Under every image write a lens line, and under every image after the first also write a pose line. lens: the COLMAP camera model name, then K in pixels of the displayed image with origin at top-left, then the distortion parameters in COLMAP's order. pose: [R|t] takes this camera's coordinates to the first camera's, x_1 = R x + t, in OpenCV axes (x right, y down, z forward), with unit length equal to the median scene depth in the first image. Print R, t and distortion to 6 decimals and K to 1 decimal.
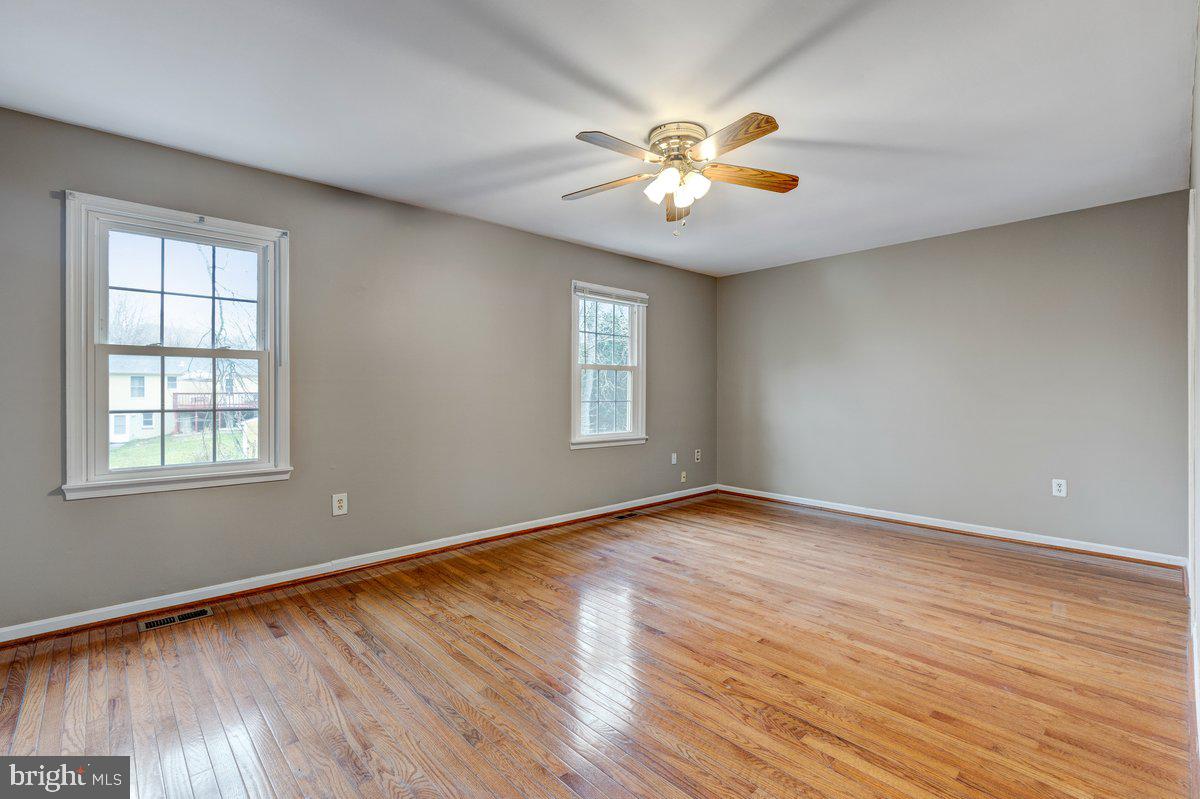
lens RADIAL K [[540.2, 0, 604.2], [0, 540.2, 393.9], [0, 0, 1]] dist [0.004177, 0.000367]
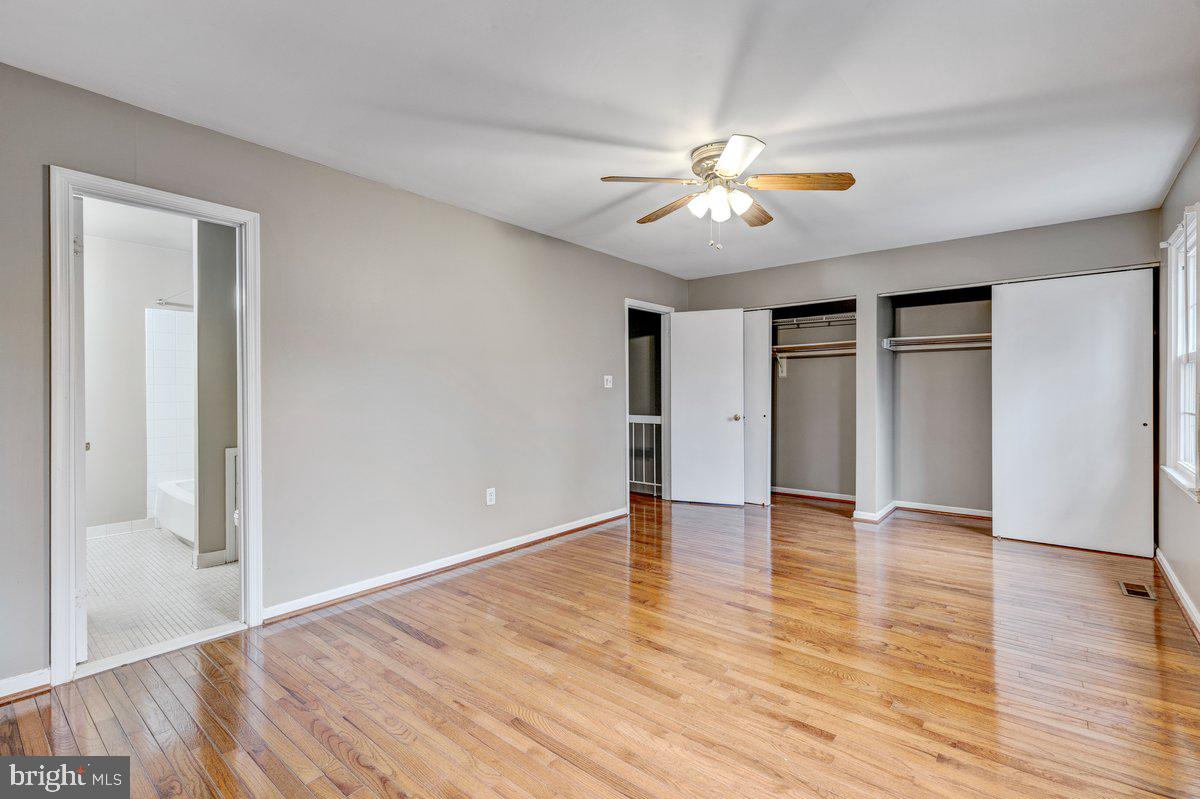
lens RADIAL K [[540.2, 0, 604.2], [0, 540.2, 393.9], [0, 0, 1]] dist [0.004177, 0.000367]
pose [[-0.990723, 0.003943, -0.135839, 0.490558], [0.002472, 0.999936, 0.010995, -0.021528], [0.135874, 0.010557, -0.990670, 1.967309]]
